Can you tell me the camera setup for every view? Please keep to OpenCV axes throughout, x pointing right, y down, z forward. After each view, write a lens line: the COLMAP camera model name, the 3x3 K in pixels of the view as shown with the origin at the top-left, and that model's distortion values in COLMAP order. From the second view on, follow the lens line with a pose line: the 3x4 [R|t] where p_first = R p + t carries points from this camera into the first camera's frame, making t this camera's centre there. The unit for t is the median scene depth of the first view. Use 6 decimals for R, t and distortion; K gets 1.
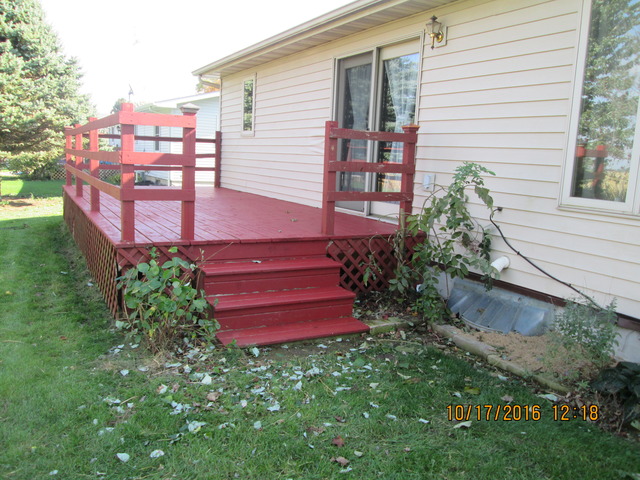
lens RADIAL K [[530.0, 0, 318.3], [0, 530.0, 241.0], [0, 0, 1]] dist [-0.040764, 0.003381]
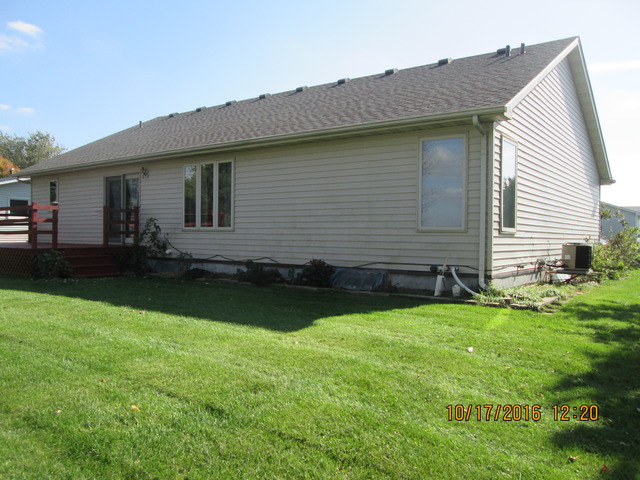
lens RADIAL K [[530.0, 0, 321.3], [0, 530.0, 241.8], [0, 0, 1]] dist [-0.040764, 0.003381]
pose [[0.910556, -0.047277, 0.410673, -0.081053], [0.099891, 0.989162, -0.107609, 0.347945], [-0.401134, 0.139007, 0.905411, -1.813533]]
